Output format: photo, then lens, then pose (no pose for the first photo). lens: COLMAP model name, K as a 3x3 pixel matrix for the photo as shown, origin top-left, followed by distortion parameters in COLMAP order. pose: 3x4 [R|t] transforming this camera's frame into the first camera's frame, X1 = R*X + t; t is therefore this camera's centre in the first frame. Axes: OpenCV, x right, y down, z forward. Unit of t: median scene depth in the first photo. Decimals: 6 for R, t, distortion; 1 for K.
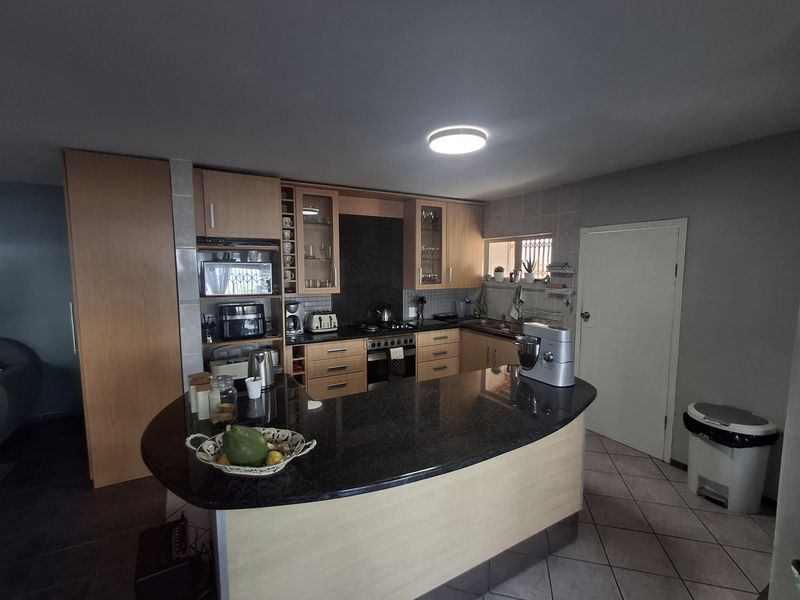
lens RADIAL K [[363.4, 0, 400.0], [0, 363.4, 300.0], [0, 0, 1]] dist [-0.000283, -0.000305]
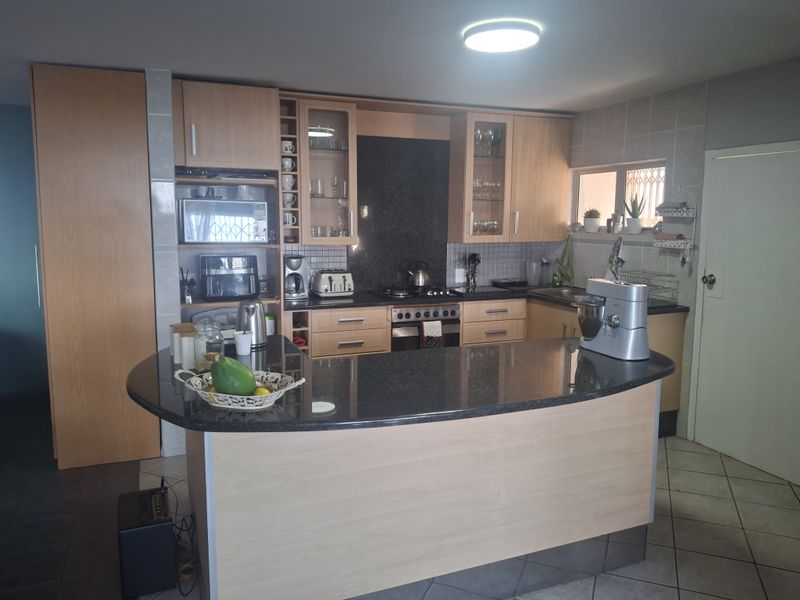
lens RADIAL K [[624.8, 0, 400.0], [0, 624.8, 300.0], [0, 0, 1]] dist [0.140419, -0.277928]
pose [[0.989796, 0.022664, -0.140676, 0.104832], [-0.018974, 0.999441, 0.027516, 0.057859], [0.141221, -0.024566, 0.989673, -0.254050]]
